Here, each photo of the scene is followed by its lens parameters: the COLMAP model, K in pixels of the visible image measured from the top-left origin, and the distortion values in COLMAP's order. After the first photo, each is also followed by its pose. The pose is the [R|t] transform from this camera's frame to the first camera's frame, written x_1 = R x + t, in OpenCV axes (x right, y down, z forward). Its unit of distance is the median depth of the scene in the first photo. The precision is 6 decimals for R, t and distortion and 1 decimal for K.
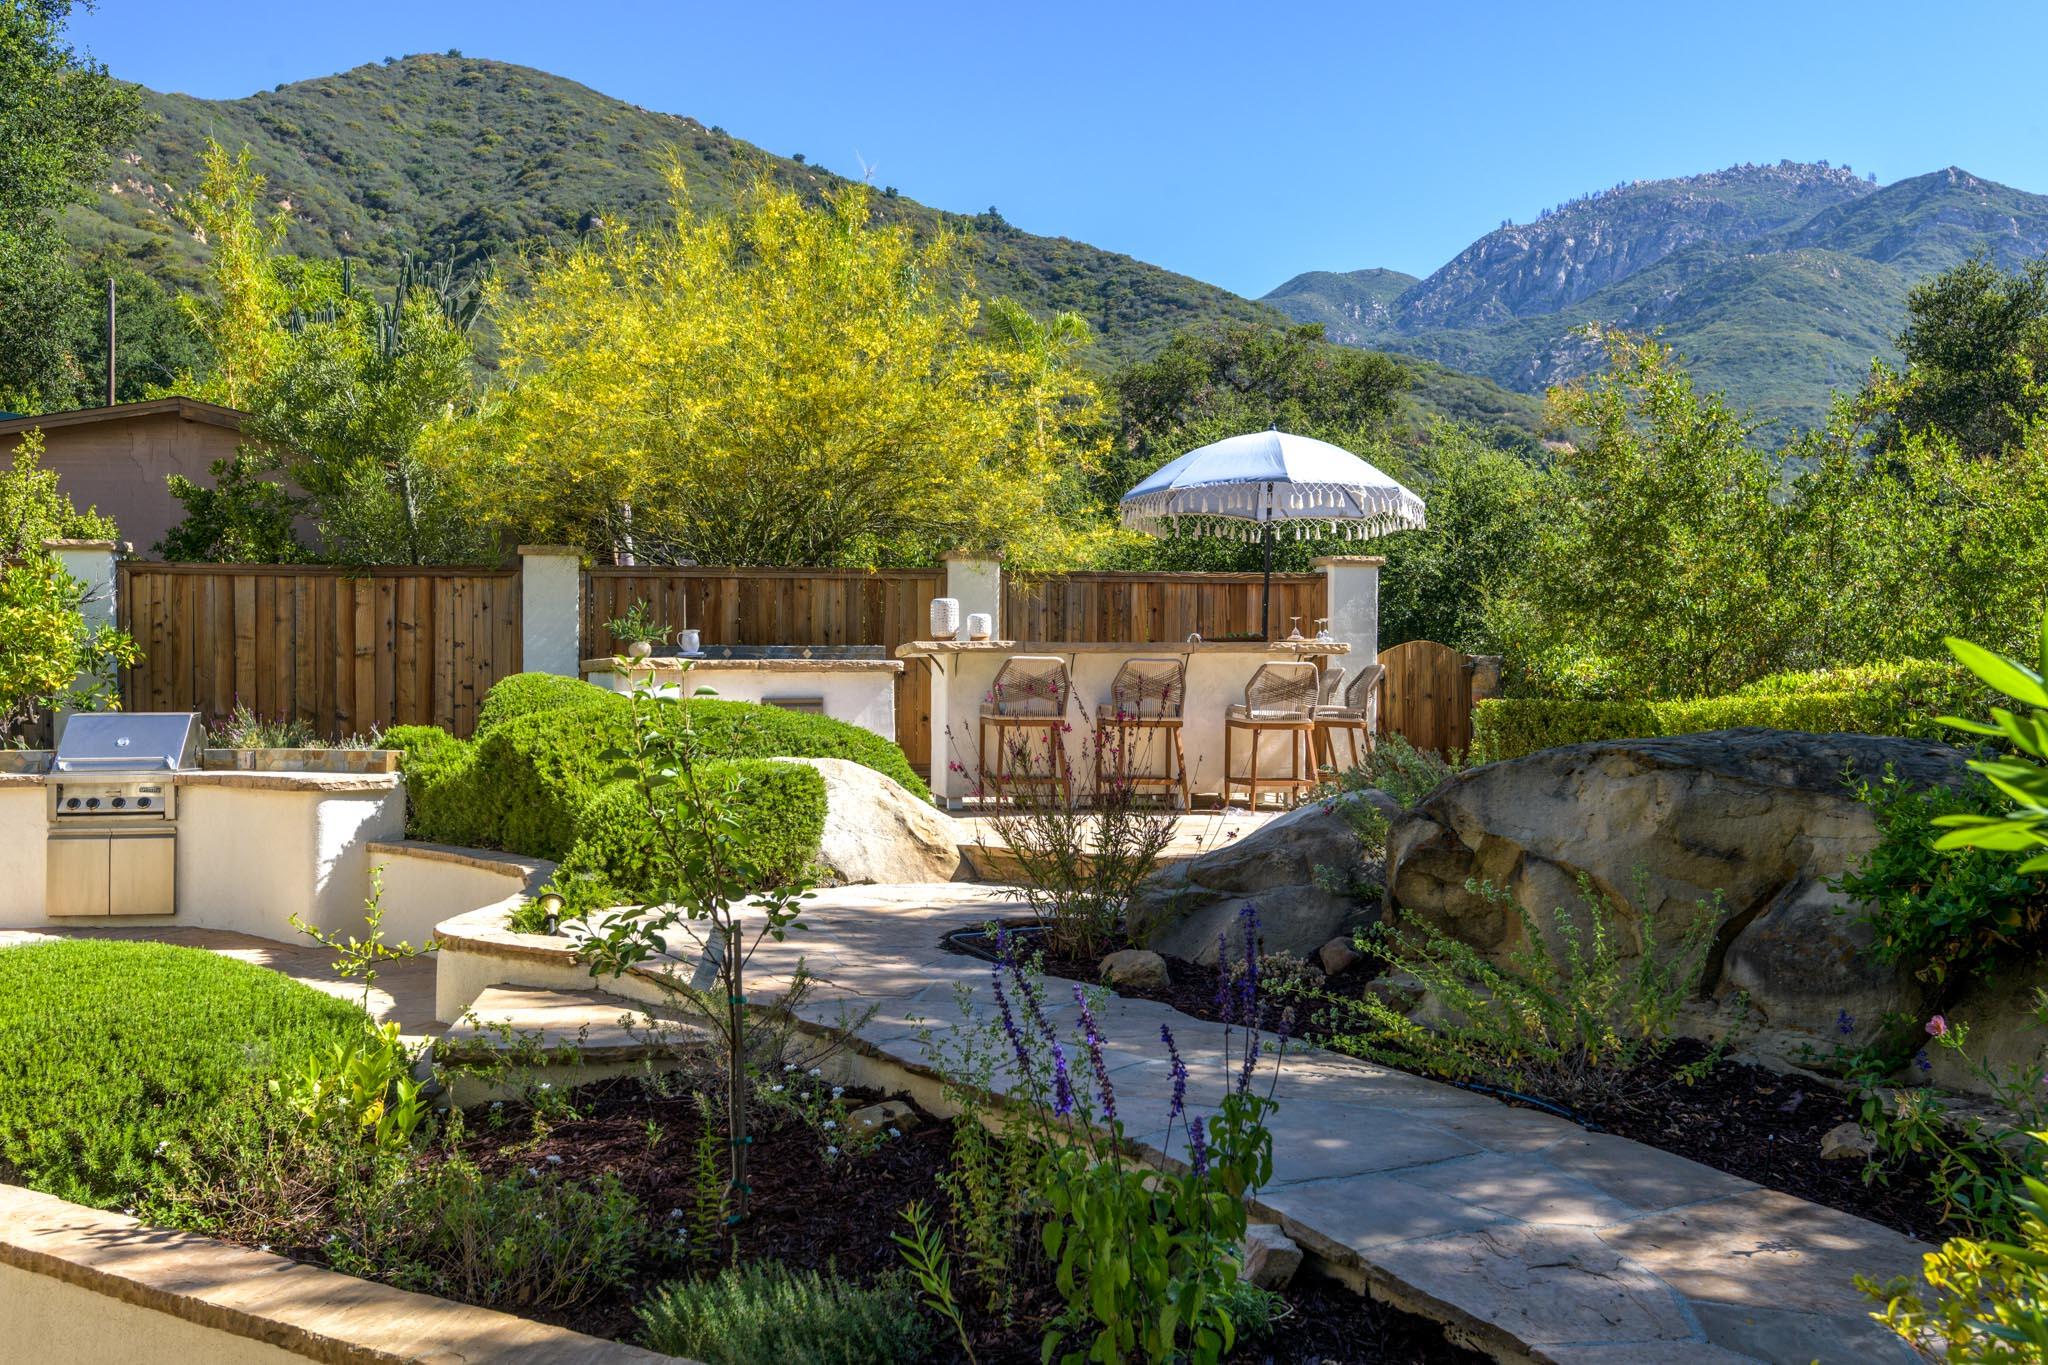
lens RADIAL K [[1777.7, 0, 1022.6], [0, 1777.7, 684.3], [0, 0, 1]] dist [-0.004519, 0.006173]
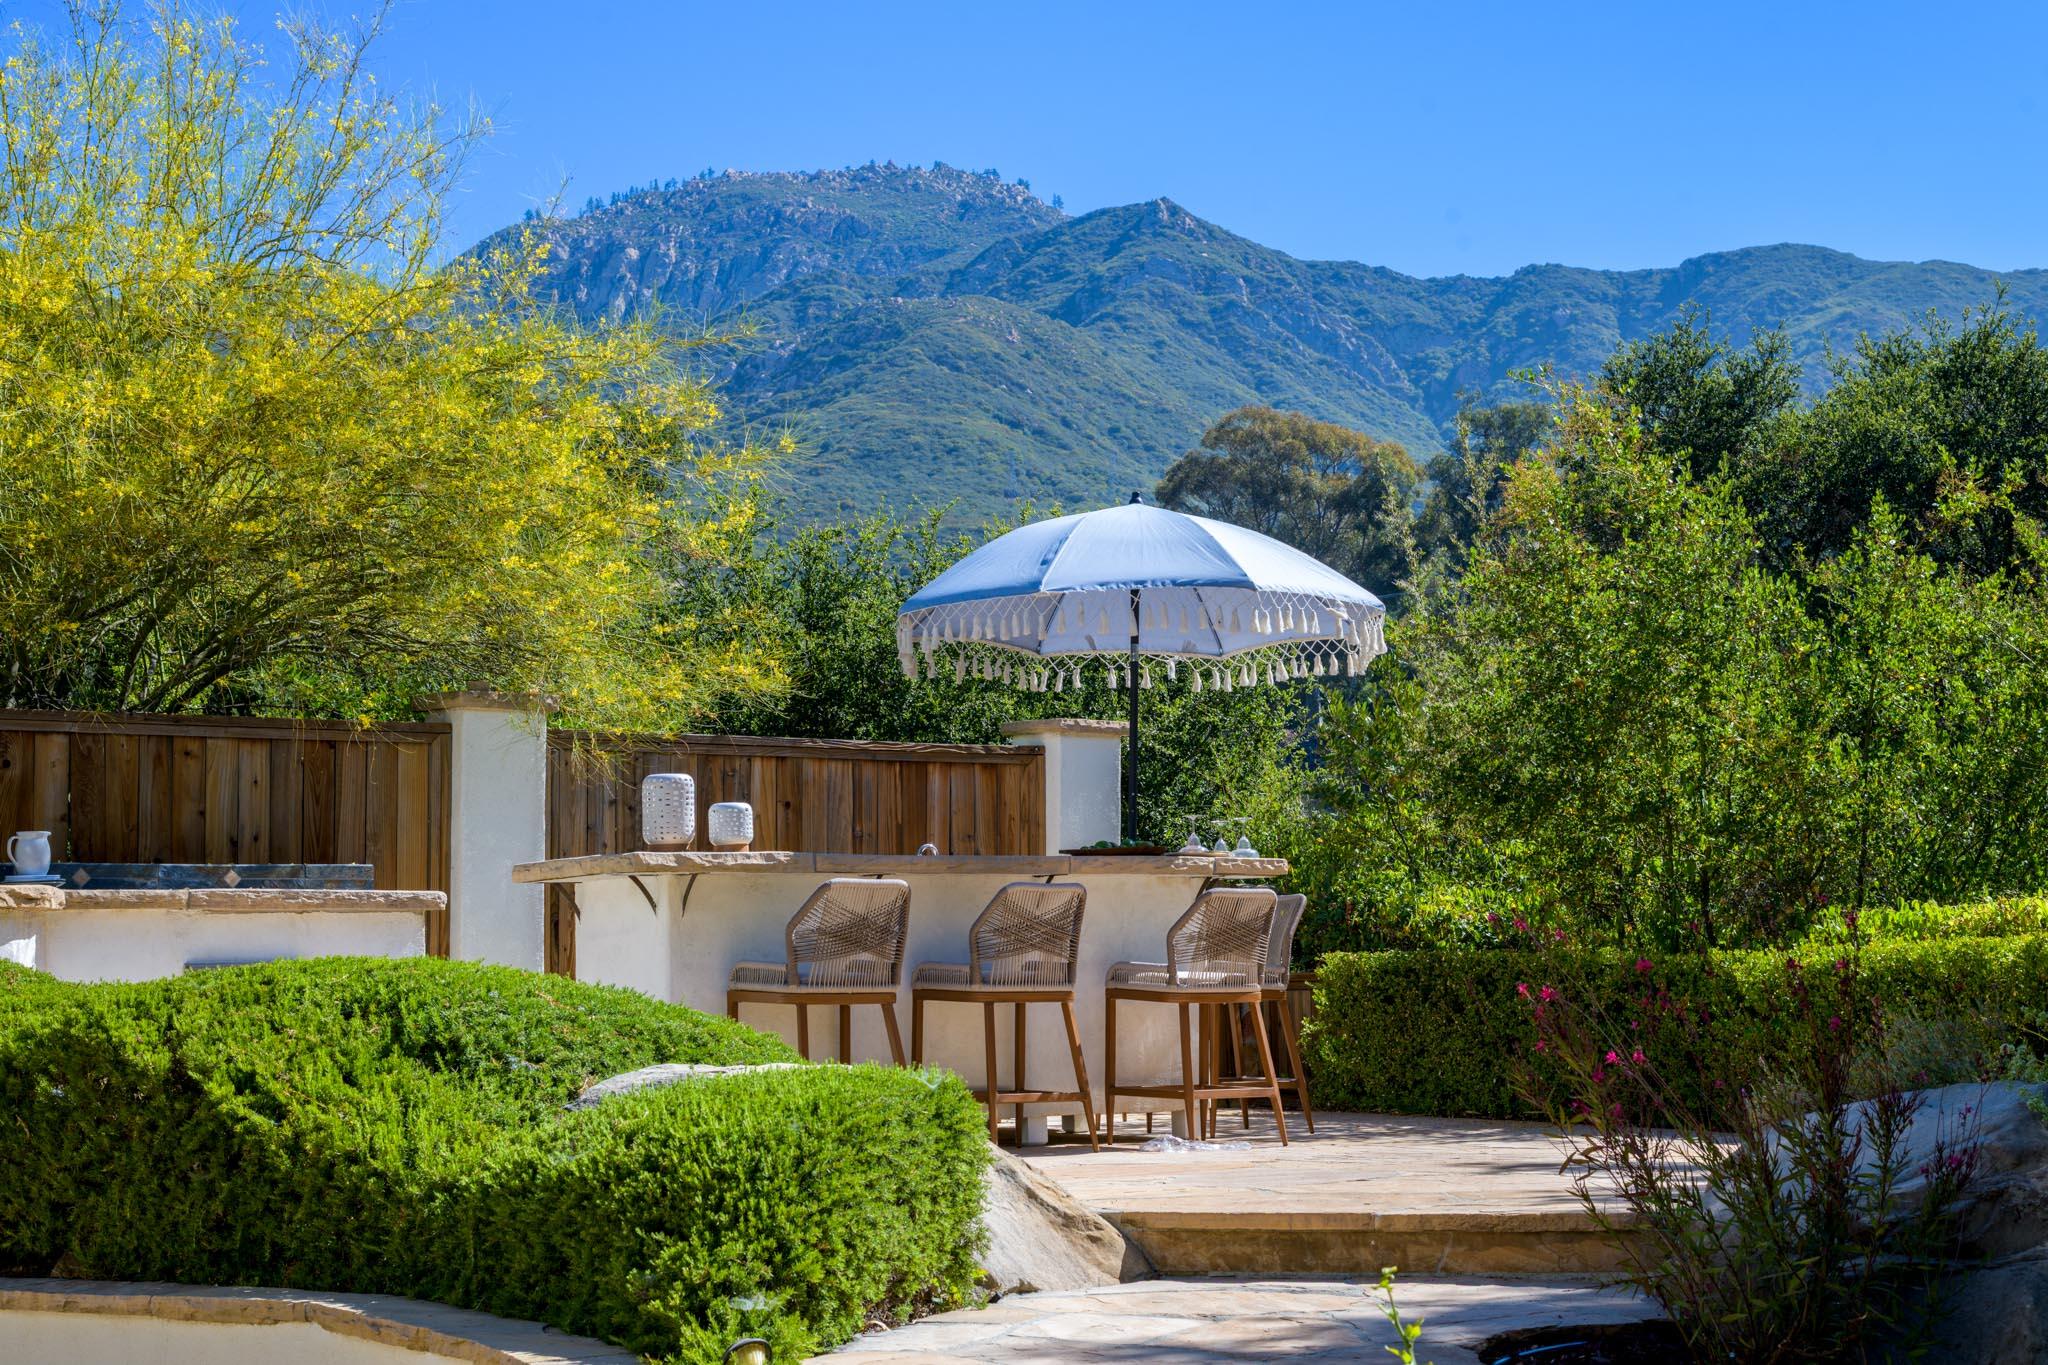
lens RADIAL K [[2935.0, 0, 1028.1], [0, 2935.0, 694.7], [0, 0, 1]] dist [0.033138, 0.000000]
pose [[0.900058, 0.027938, 0.434873, -0.242325], [0.010468, 0.996269, -0.085669, 0.004536], [-0.435644, 0.081659, 0.896407, 0.097955]]
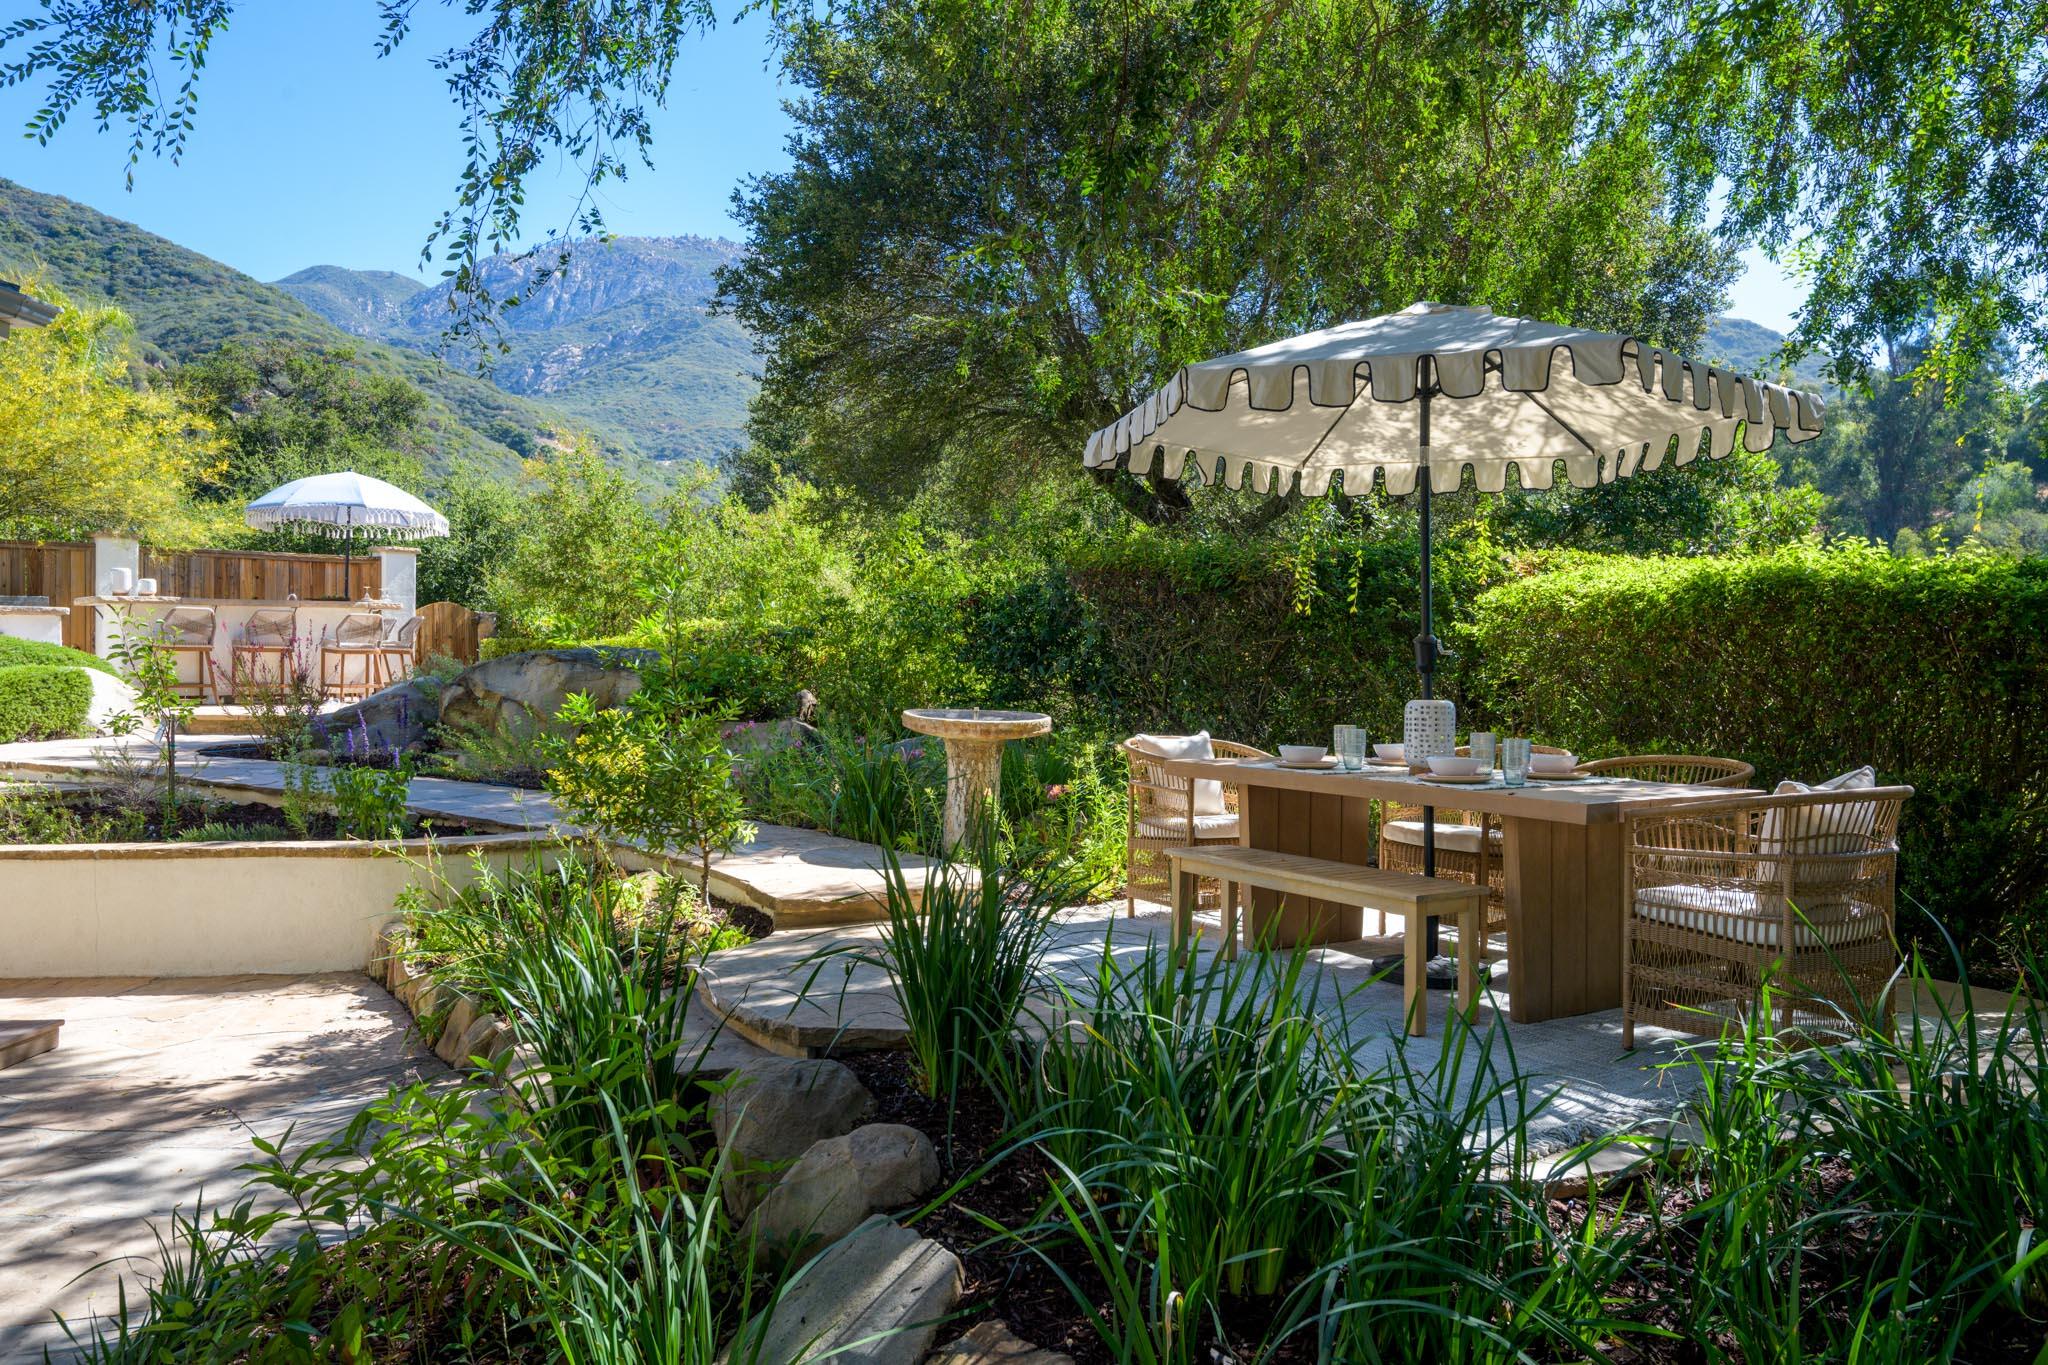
lens RADIAL K [[1458.5, 0, 1024.4], [0, 1458.5, 696.8], [0, 0, 1]] dist [0.024291, -0.013826]
pose [[0.822132, -0.013471, 0.569138, -0.089387], [-0.010210, 0.999210, 0.038399, 0.004372], [-0.569206, -0.037380, 0.821345, -0.349483]]
